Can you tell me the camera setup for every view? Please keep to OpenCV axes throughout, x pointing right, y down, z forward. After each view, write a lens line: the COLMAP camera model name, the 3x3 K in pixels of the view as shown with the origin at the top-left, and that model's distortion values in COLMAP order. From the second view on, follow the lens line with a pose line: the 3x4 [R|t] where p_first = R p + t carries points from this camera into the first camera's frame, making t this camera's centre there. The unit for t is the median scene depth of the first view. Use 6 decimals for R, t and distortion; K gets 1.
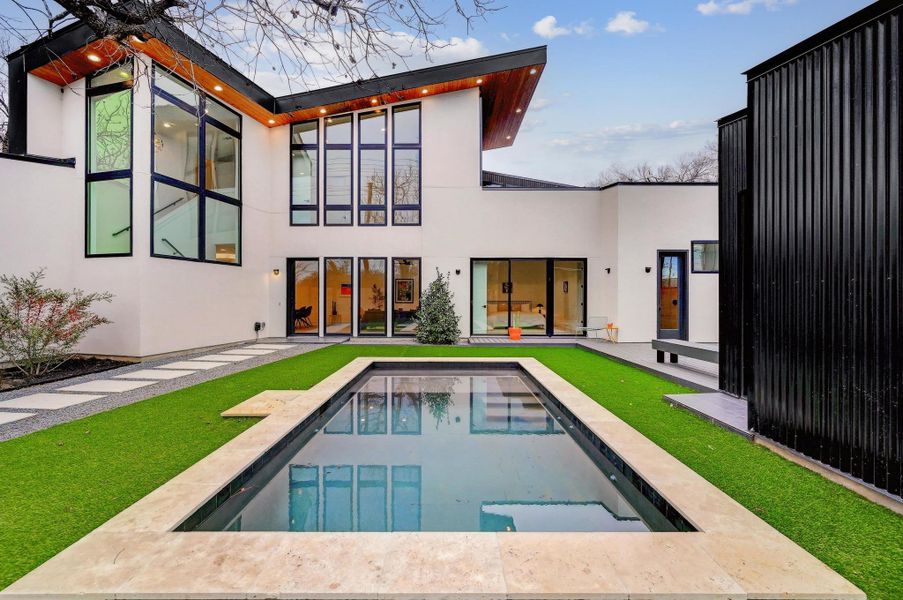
lens RADIAL K [[363.4, 0, 451.1], [0, 363.4, 296.8], [0, 0, 1]] dist [0.000206, 0.000186]
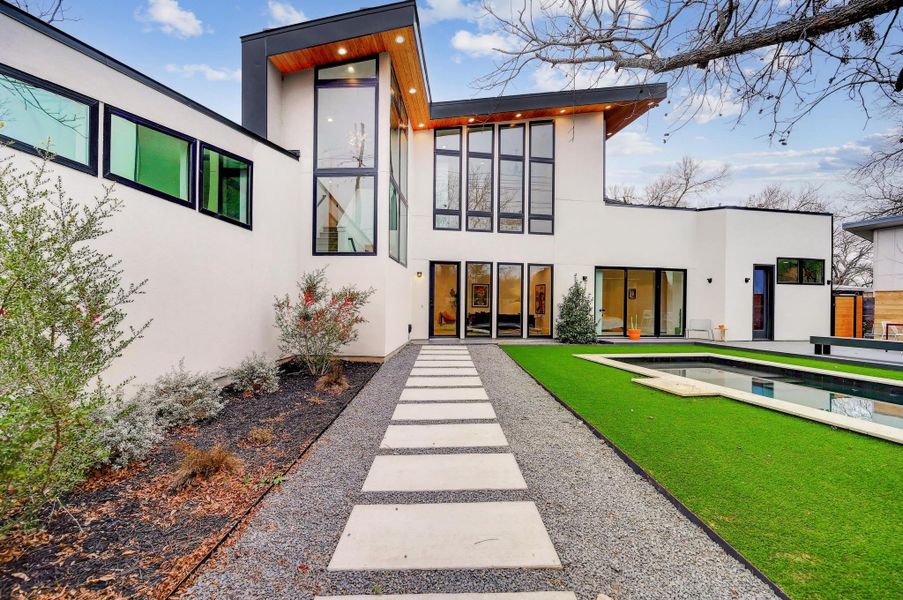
lens RADIAL K [[367.1, 0, 451.4], [0, 367.1, 303.4], [0, 0, 1]] dist [0.000730, -0.000090]
pose [[0.983459, 0.009962, 0.180857, -0.579393], [-0.010568, 0.999941, 0.002389, 0.008611], [-0.180822, -0.004261, 0.983507, -0.017500]]
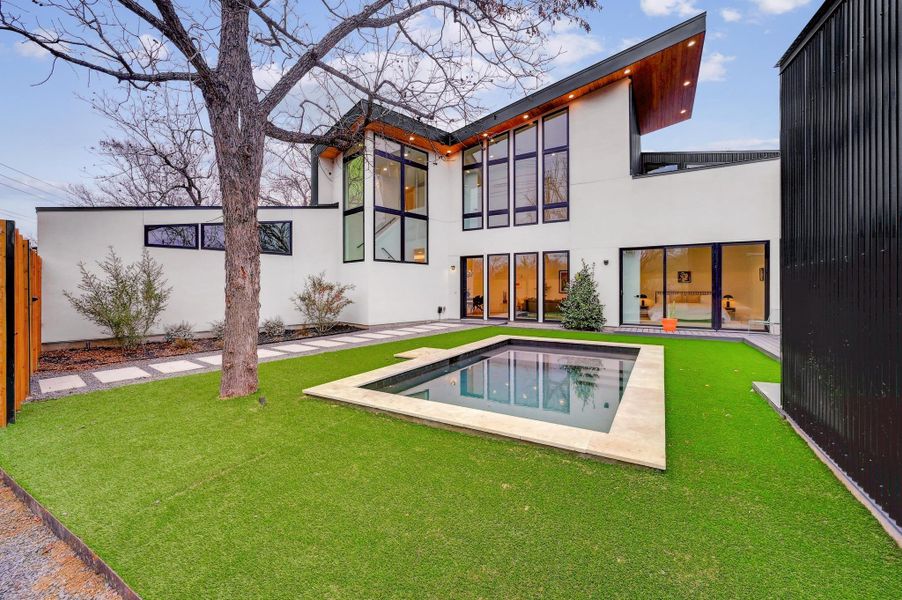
lens RADIAL K [[369.1, 0, 451.7], [0, 369.1, 290.2], [0, 0, 1]] dist [-0.001179, -0.000046]
pose [[0.863363, -0.000672, -0.504584, 0.170548], [0.002285, 0.999994, 0.002578, 0.007161], [0.504579, -0.003379, 0.863359, -0.125299]]
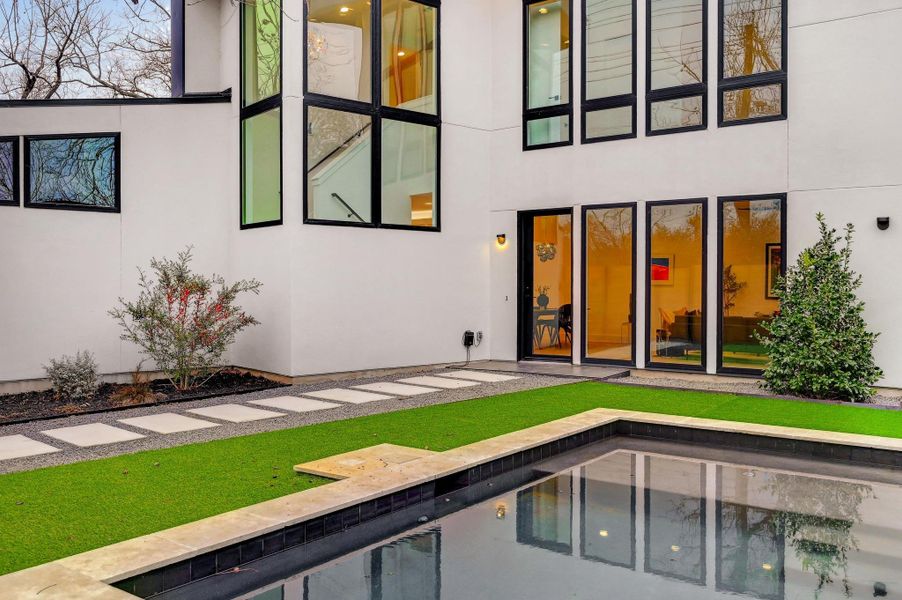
lens RADIAL K [[794.2, 0, 451.0], [0, 794.2, 300.0], [0, 0, 1]] dist [0.001841, 0.000714]
pose [[0.801135, 0.010742, -0.598388, 0.163378], [0.001415, 0.999802, 0.019843, -0.001419], [0.598483, -0.016743, 0.800961, 0.012778]]
